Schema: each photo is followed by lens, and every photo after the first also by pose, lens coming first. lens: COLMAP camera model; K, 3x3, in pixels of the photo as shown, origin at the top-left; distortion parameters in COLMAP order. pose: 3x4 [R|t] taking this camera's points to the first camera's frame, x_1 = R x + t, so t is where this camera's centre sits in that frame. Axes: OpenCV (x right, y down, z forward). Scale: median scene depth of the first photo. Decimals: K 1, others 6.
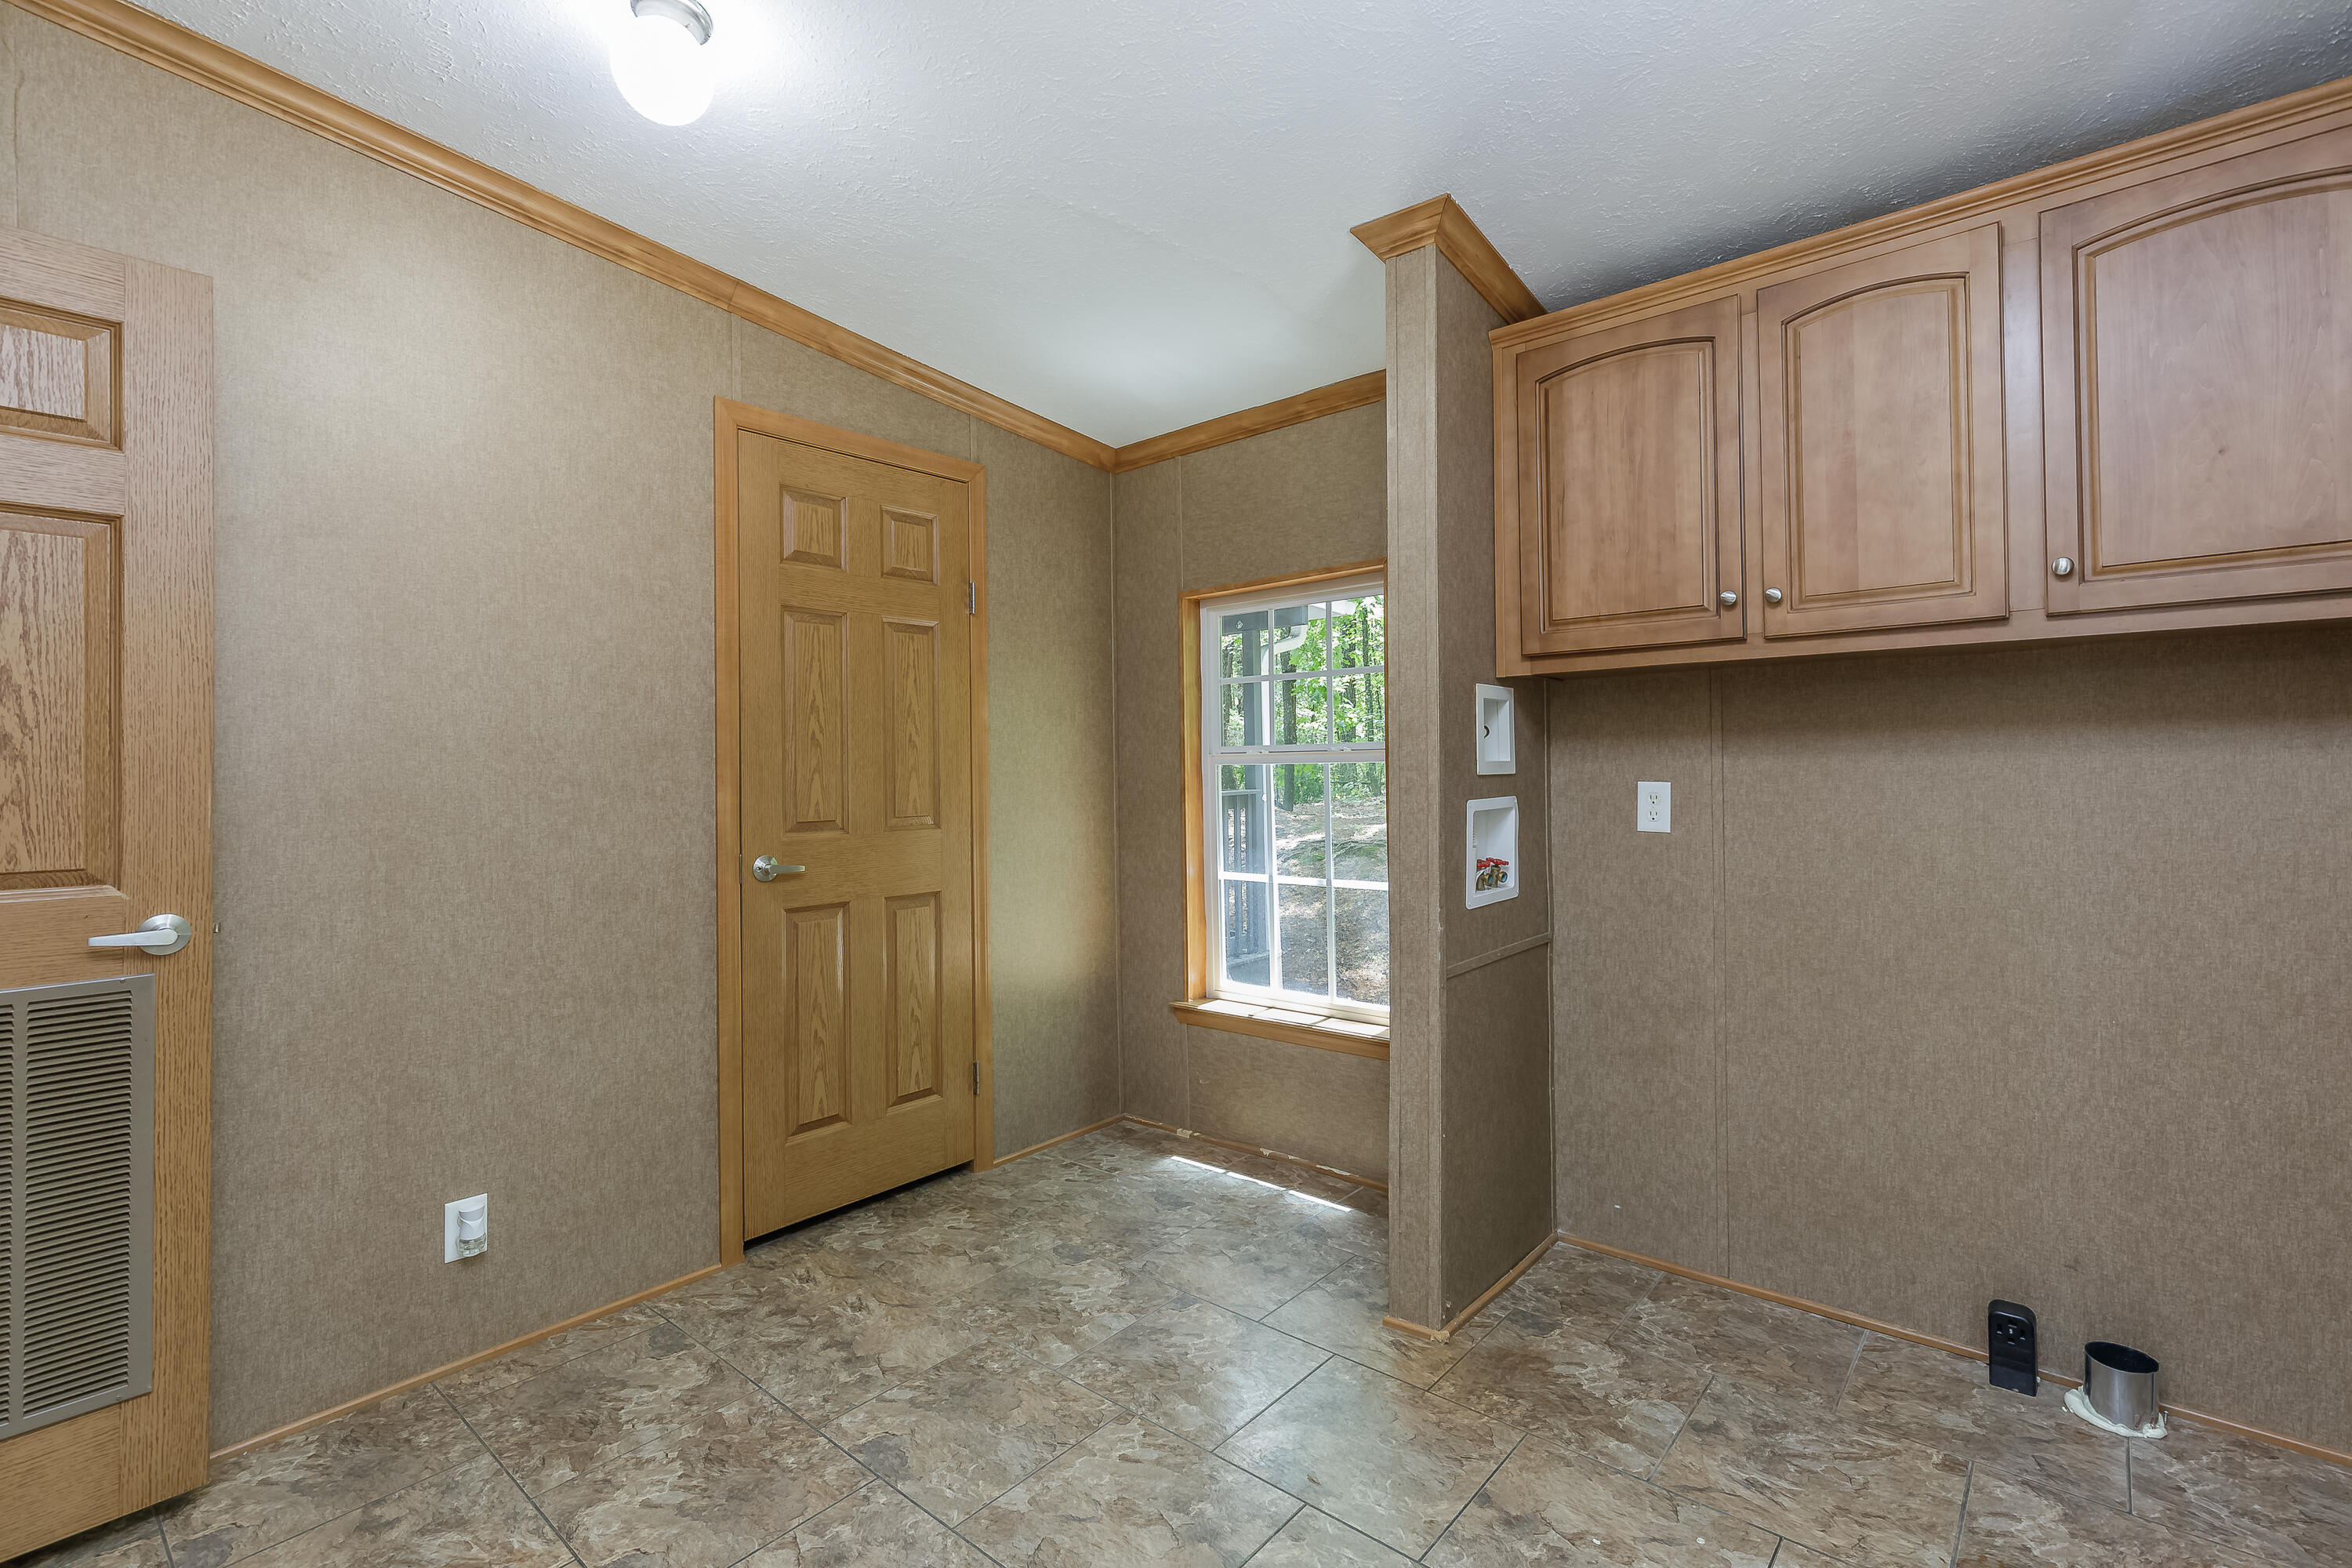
lens RADIAL K [[1062.6, 0, 1221.2], [0, 1062.6, 761.3], [0, 0, 1]] dist [0.008357, -0.001814]
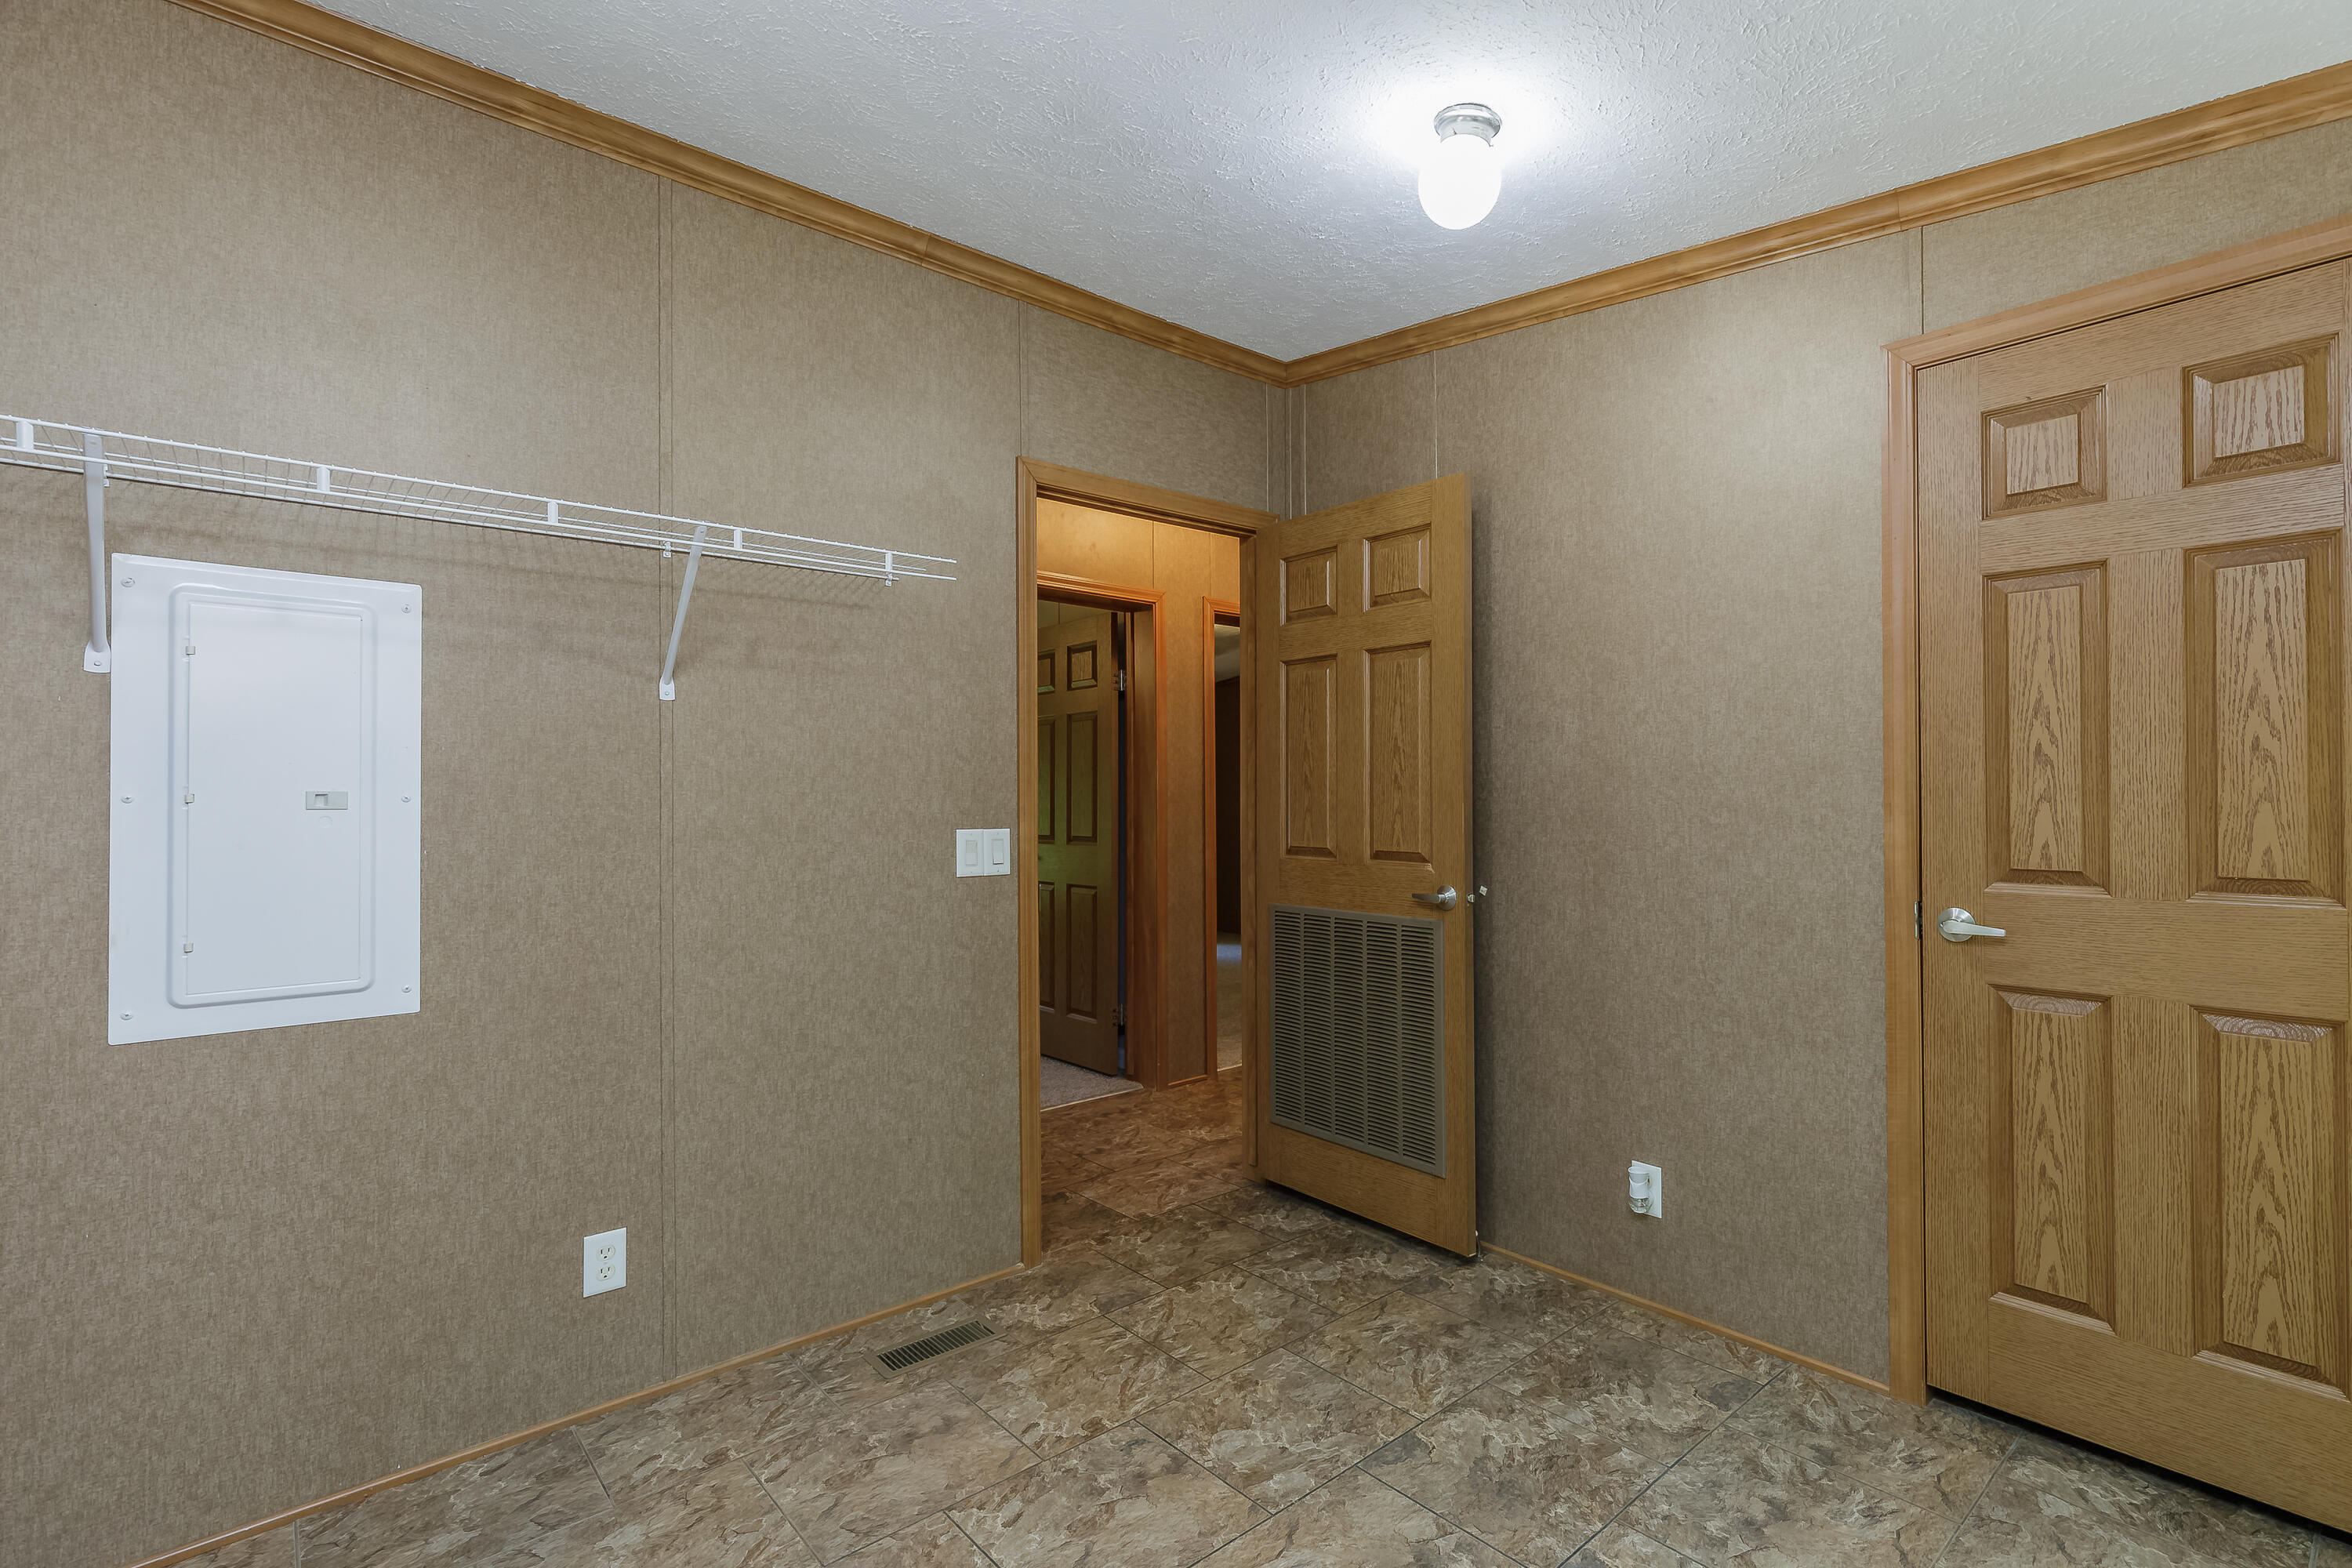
lens RADIAL K [[1062.6, 0, 1186.2], [0, 1062.6, 791.4], [0, 0, 1]] dist [0.008357, -0.001814]
pose [[-0.156325, 0.012561, -0.987626, 0.482203], [0.017024, 0.999805, 0.010021, -0.014939], [0.987559, -0.015247, -0.156509, 0.655167]]
